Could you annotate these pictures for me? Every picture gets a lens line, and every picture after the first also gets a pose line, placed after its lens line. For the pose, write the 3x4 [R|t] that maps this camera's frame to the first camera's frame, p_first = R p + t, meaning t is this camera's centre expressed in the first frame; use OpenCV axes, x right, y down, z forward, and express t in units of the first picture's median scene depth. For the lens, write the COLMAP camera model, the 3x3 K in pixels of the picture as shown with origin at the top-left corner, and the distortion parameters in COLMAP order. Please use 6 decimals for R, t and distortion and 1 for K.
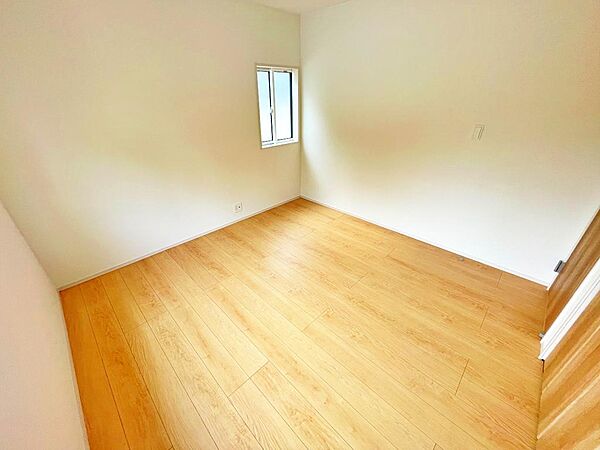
lens RADIAL K [[242.4, 0, 298.7], [0, 242.4, 223.0], [0, 0, 1]] dist [-0.000507, -0.000133]
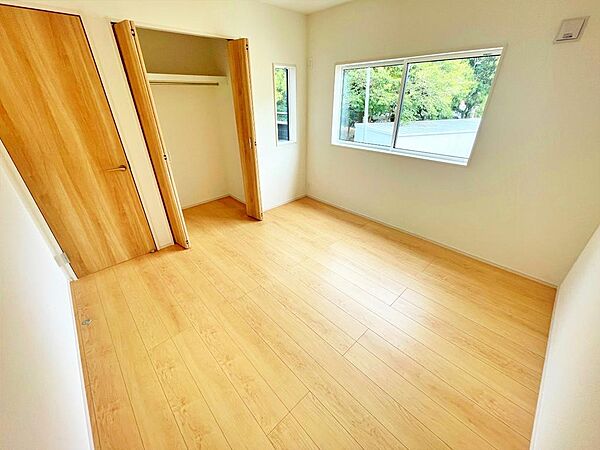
lens RADIAL K [[242.4, 0, 298.7], [0, 242.4, 223.0], [0, 0, 1]] dist [-0.000507, -0.000133]
pose [[-0.999225, -0.003388, 0.039213, 0.012682], [0.030409, 0.566075, 0.823792, -0.641823], [-0.024989, 0.824346, -0.565534, 1.240063]]
